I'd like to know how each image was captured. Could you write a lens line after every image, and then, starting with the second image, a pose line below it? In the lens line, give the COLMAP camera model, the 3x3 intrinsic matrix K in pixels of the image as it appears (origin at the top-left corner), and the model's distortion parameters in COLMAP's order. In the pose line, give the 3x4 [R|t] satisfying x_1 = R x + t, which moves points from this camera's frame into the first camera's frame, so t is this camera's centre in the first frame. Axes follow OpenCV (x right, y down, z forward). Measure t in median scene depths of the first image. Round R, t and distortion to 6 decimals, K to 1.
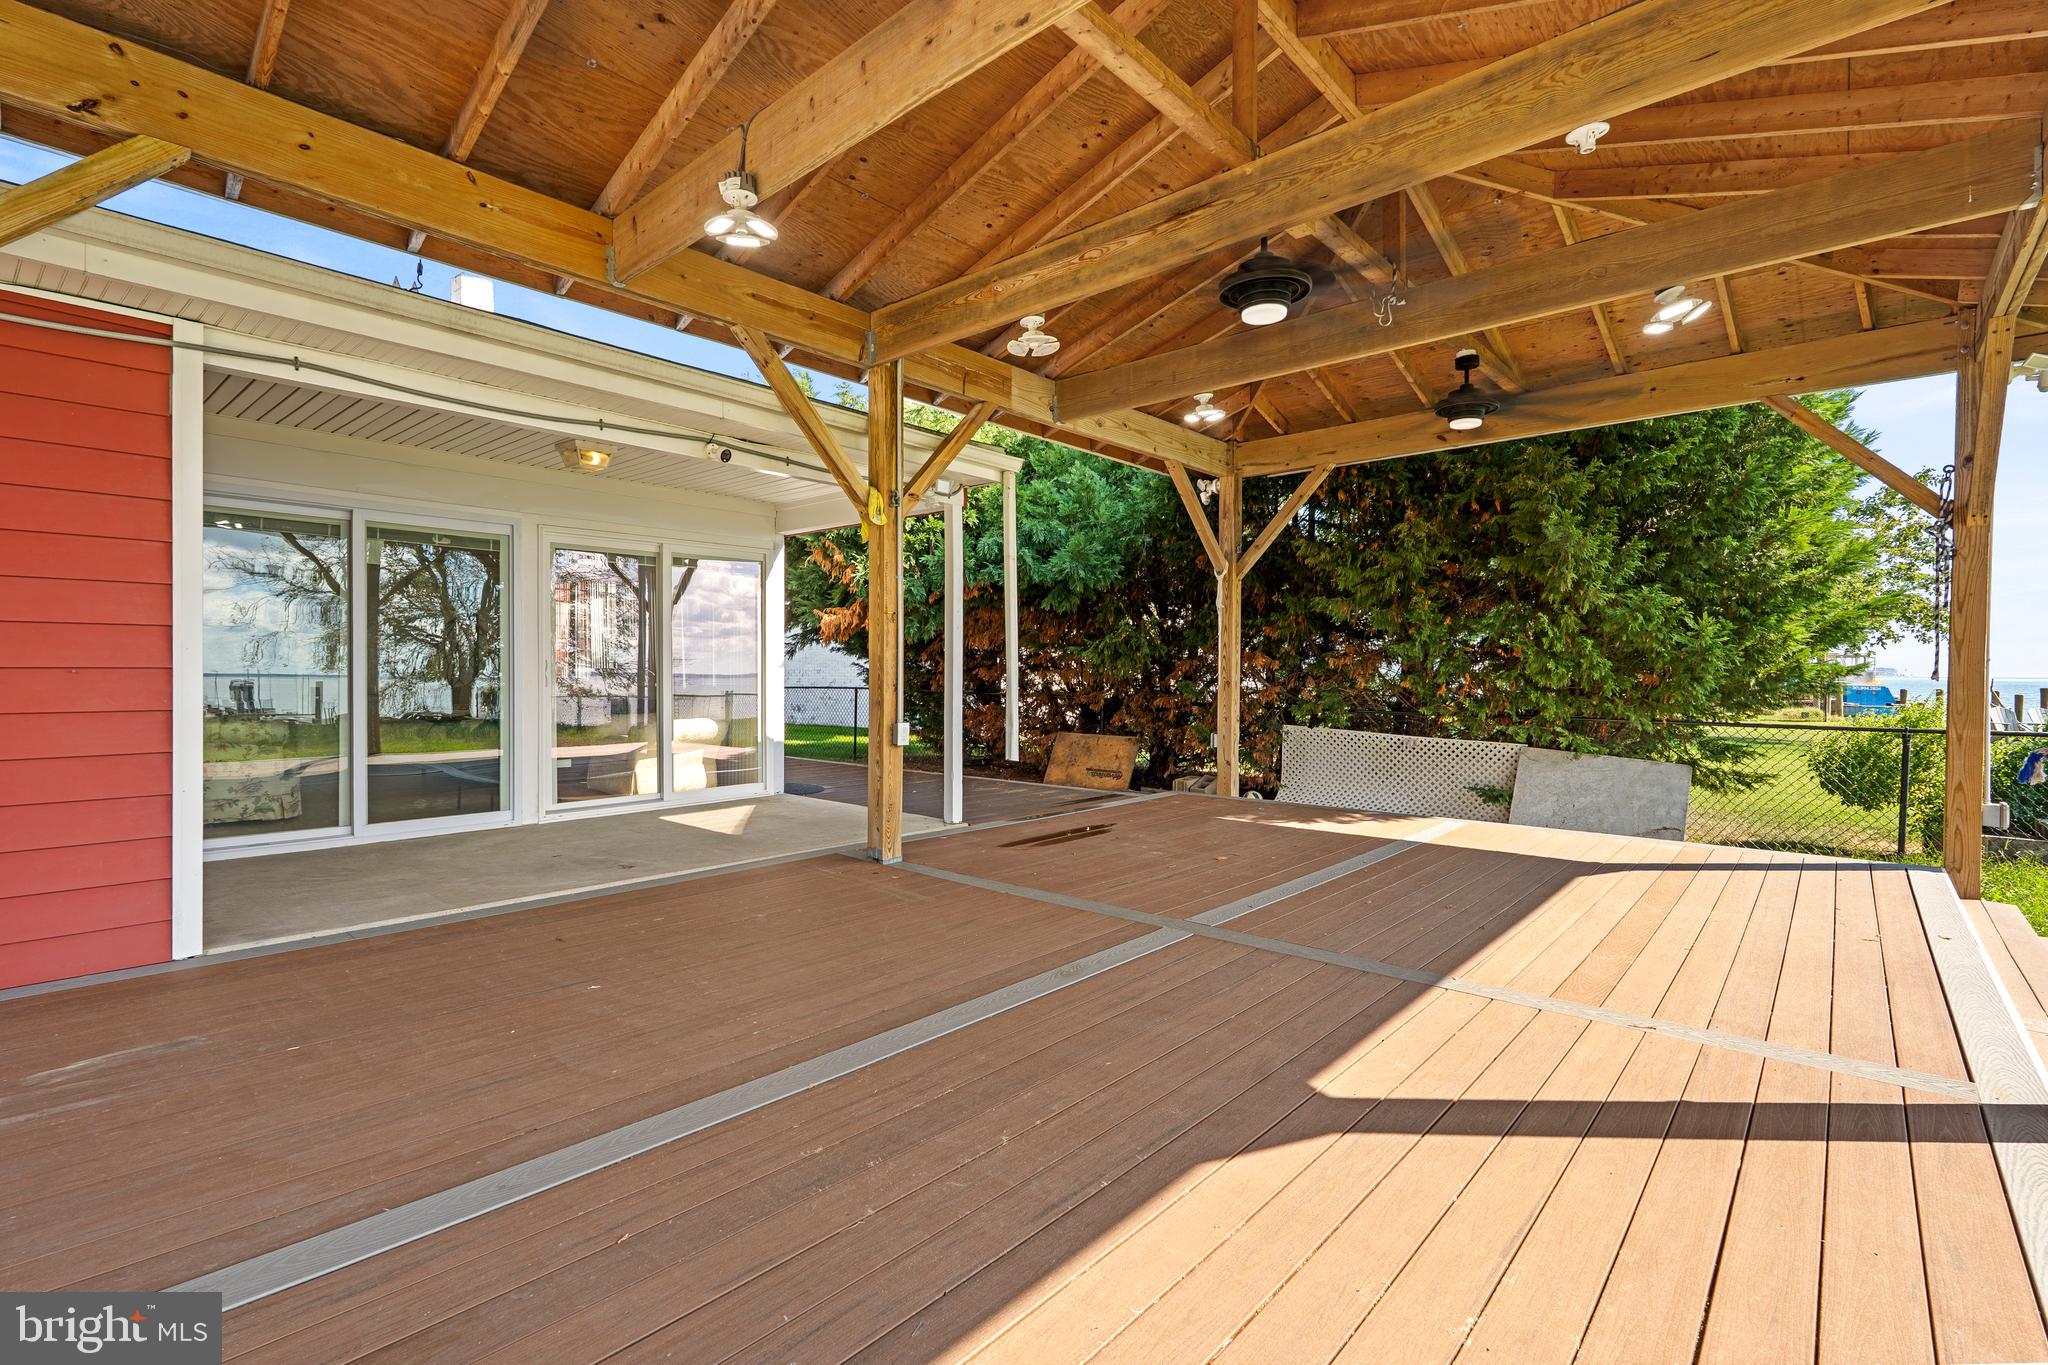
lens RADIAL K [[920.7, 0, 1029.2], [0, 920.7, 684.3], [0, 0, 1]] dist [-0.002746, 0.000401]
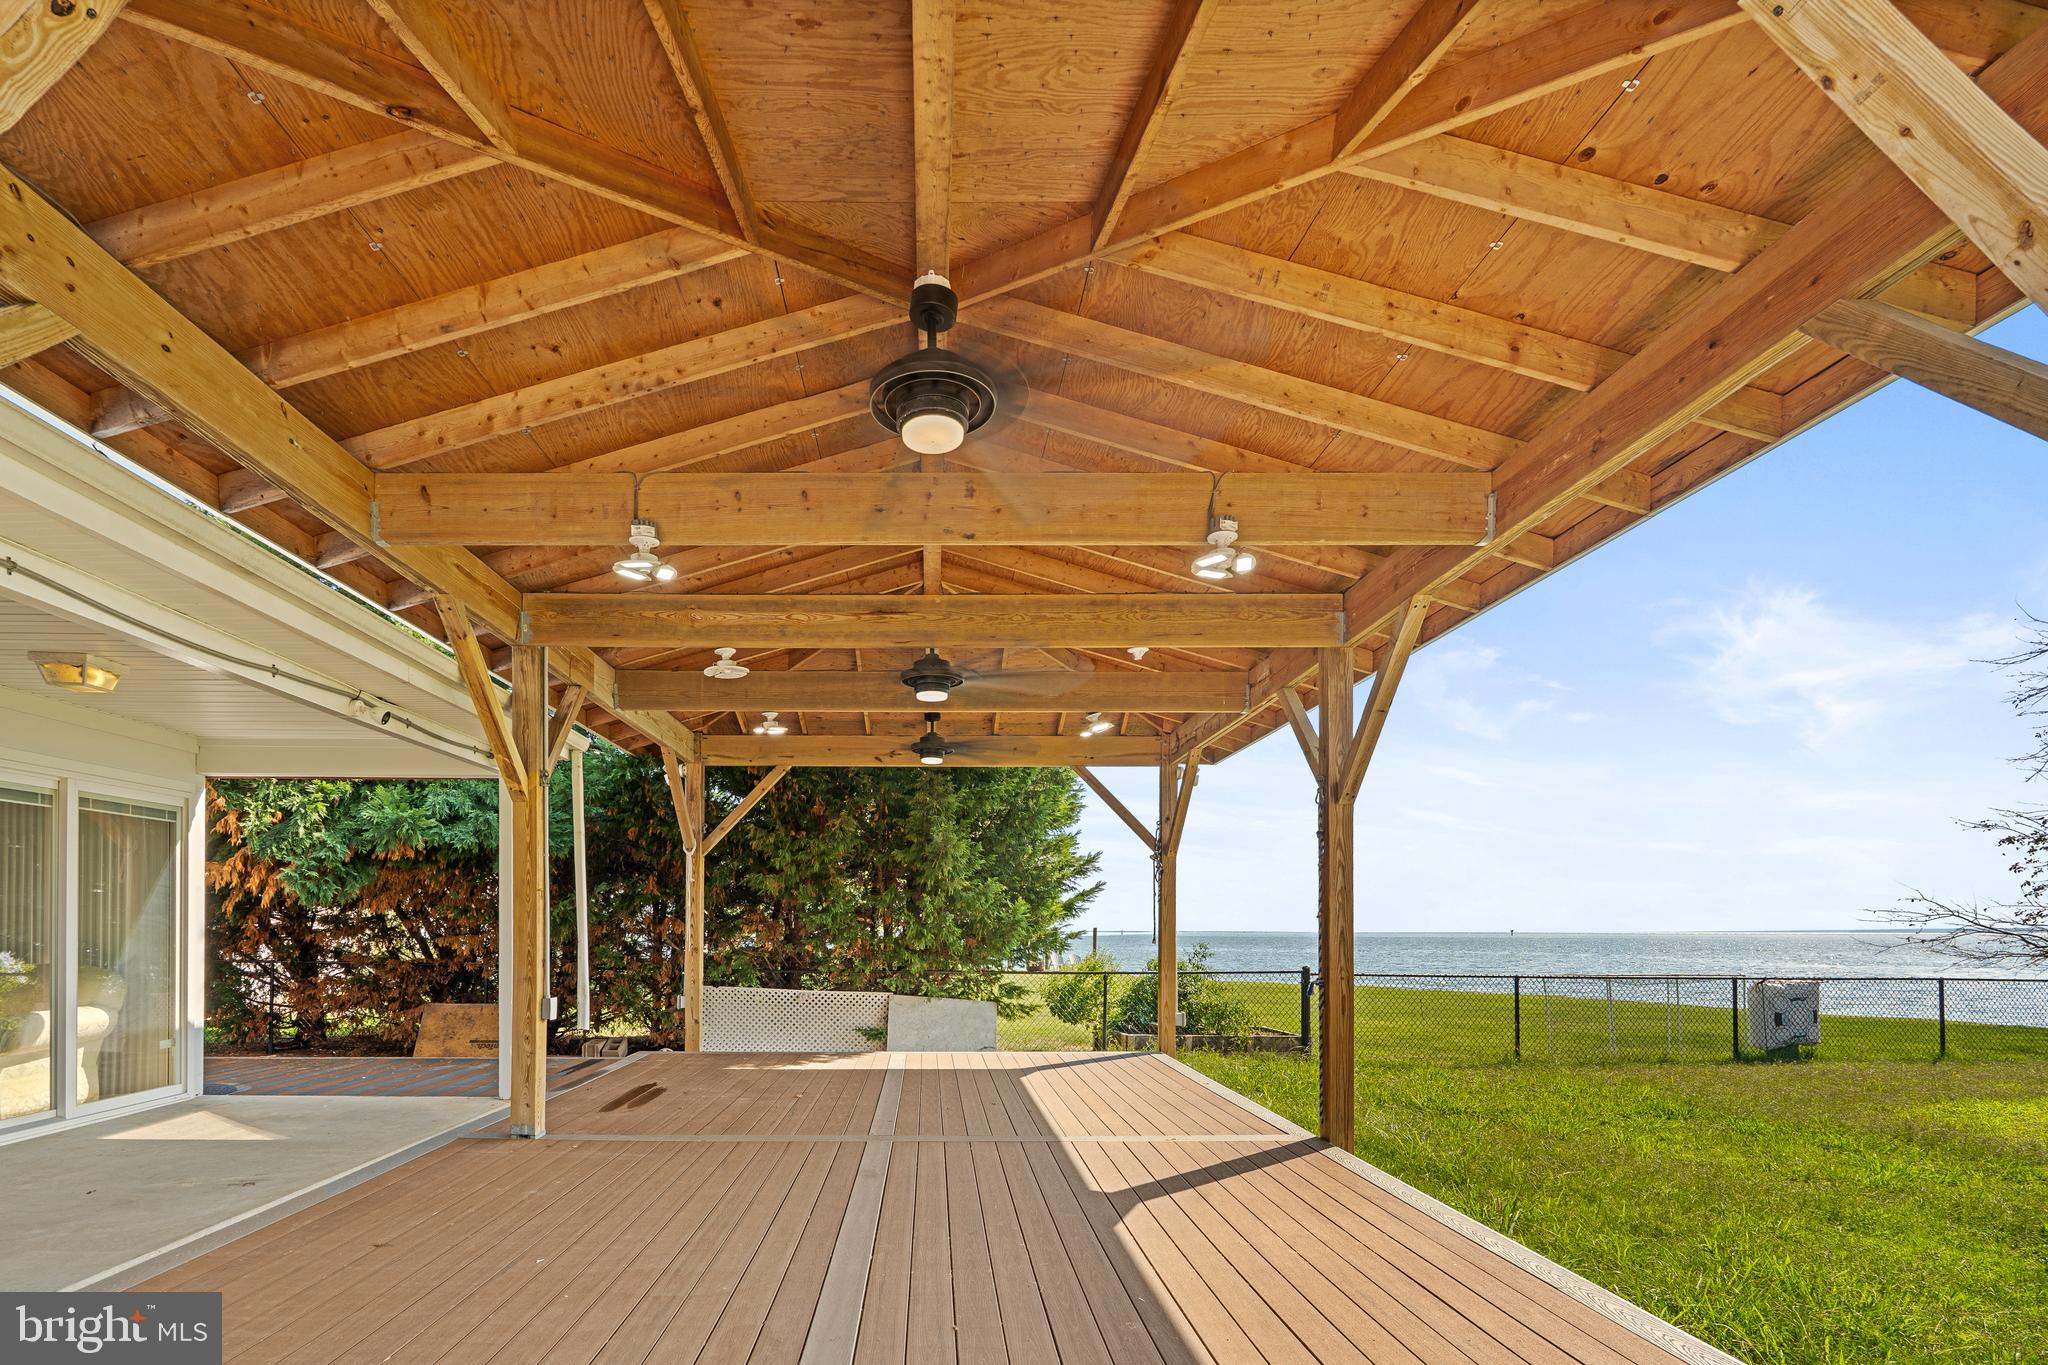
lens RADIAL K [[920.7, 0, 951.5], [0, 920.7, 920.1], [0, 0, 1]] dist [-0.002746, 0.000401]
pose [[0.753295, 0.005667, 0.657659, -0.312232], [0.009644, 0.999760, -0.019662, -0.013223], [-0.657612, 0.021154, 0.753060, -0.040573]]
